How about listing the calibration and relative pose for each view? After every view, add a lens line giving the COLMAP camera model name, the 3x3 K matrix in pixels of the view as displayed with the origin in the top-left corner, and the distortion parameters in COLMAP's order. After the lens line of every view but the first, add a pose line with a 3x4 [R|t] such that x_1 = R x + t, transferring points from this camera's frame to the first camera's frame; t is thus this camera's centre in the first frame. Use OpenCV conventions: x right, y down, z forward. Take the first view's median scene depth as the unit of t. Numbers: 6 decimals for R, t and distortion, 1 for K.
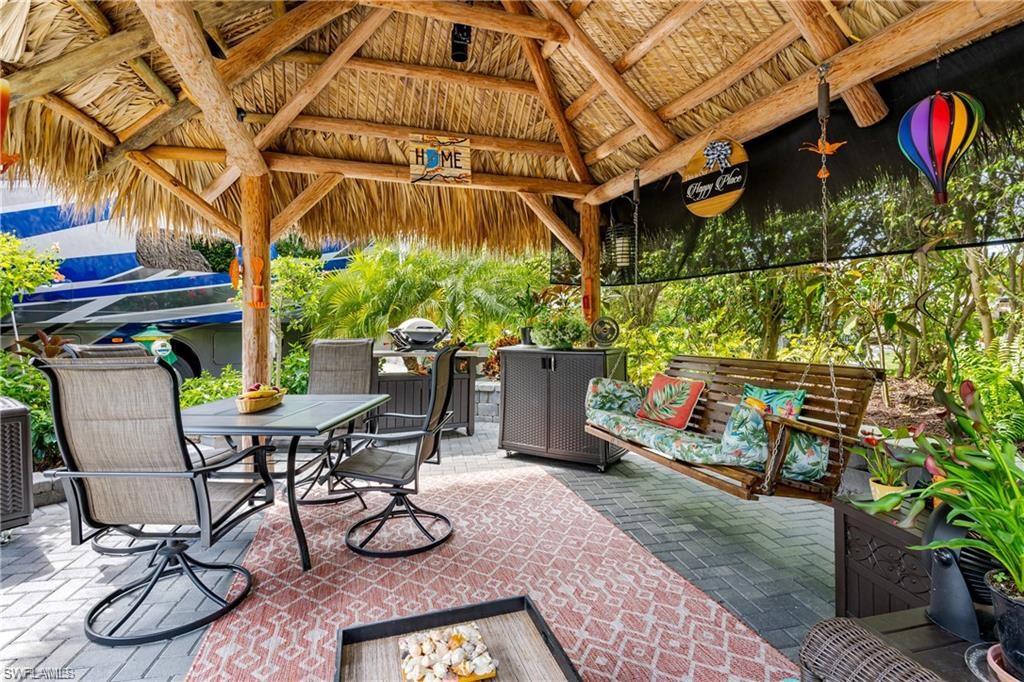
lens RADIAL K [[489.6, 0, 512.0], [0, 489.6, 341.0], [0, 0, 1]] dist [-0.000558, -0.000205]
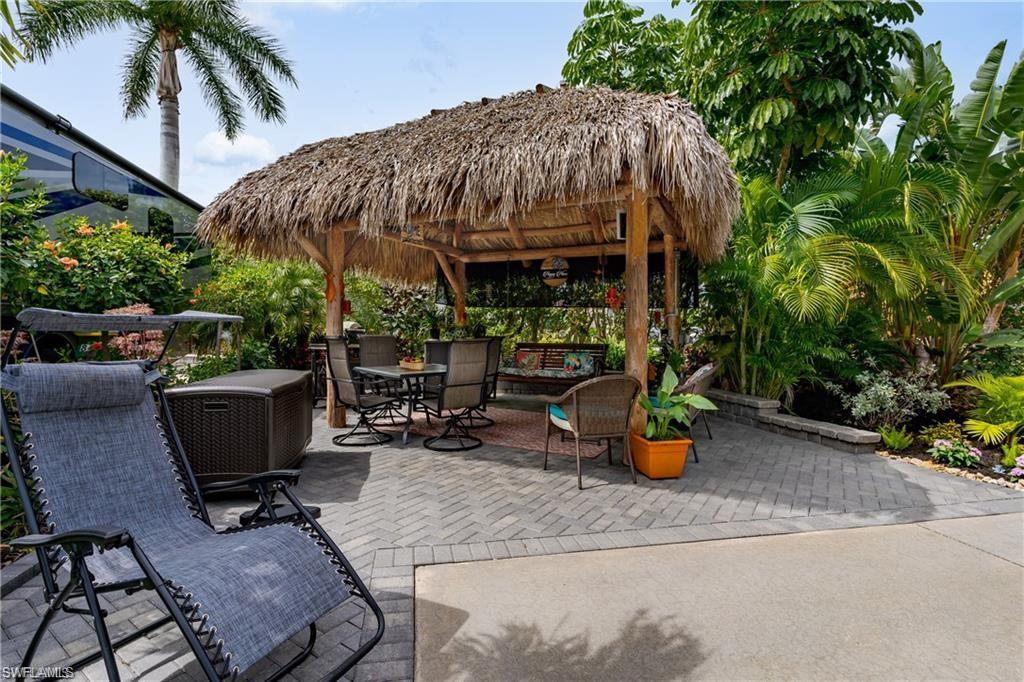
lens RADIAL K [[489.6, 0, 512.0], [0, 489.6, 341.0], [0, 0, 1]] dist [-0.000558, -0.000205]
pose [[0.695254, -0.006722, 0.718733, -1.023119], [0.009152, 0.999958, 0.000500, 0.016062], [-0.718706, 0.006231, 0.695286, -0.392060]]
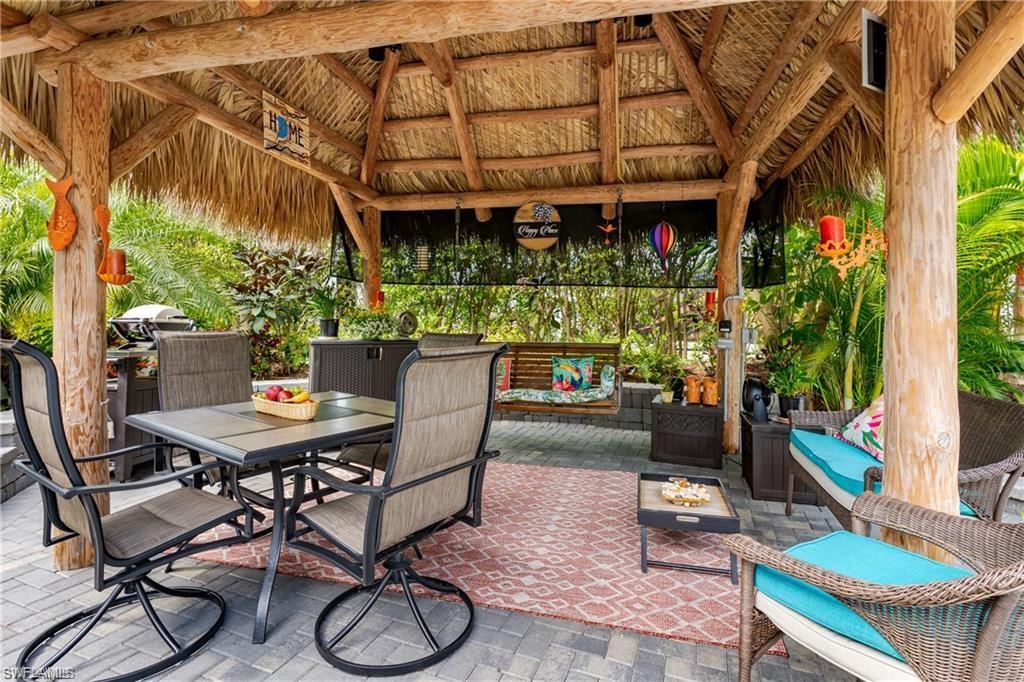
lens RADIAL K [[500.6, 0, 512.9], [0, 500.6, 327.7], [0, 0, 1]] dist [0.001372, 0.000444]
pose [[0.522871, 0.000650, 0.852412, -0.642620], [0.011559, 0.999902, -0.007852, 0.001690], [-0.852334, 0.013958, 0.522812, 0.156296]]
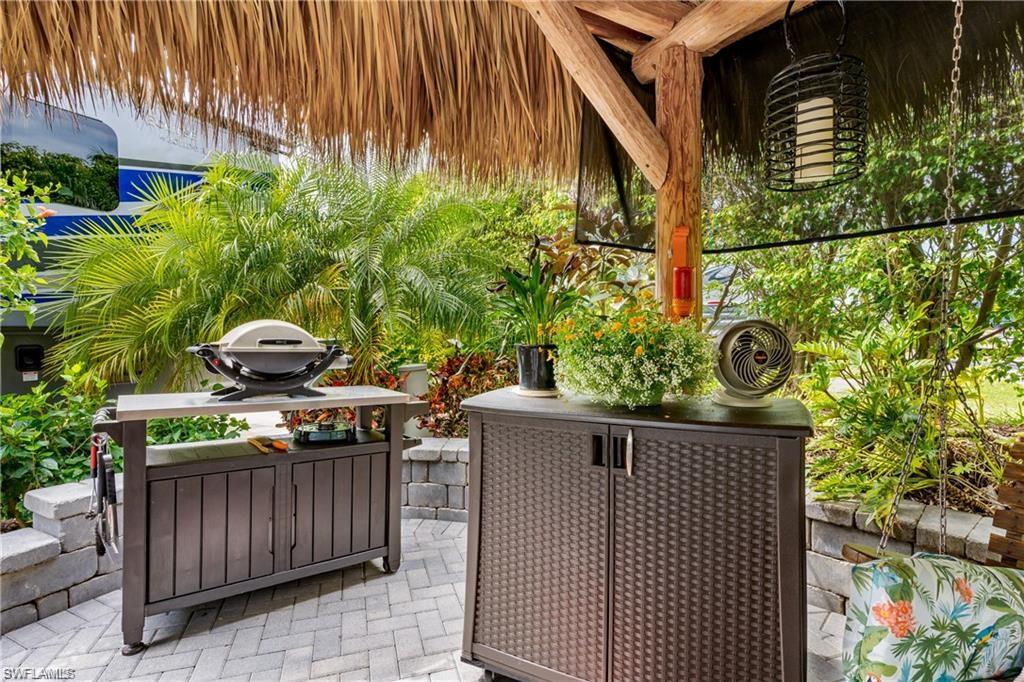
lens RADIAL K [[489.6, 0, 512.0], [0, 489.6, 341.0], [0, 0, 1]] dist [-0.000558, -0.000205]
pose [[0.990534, 0.001439, 0.137257, -0.041333], [-0.000683, 0.999984, -0.005554, -0.028937], [-0.137263, 0.005408, 0.990520, 0.609293]]
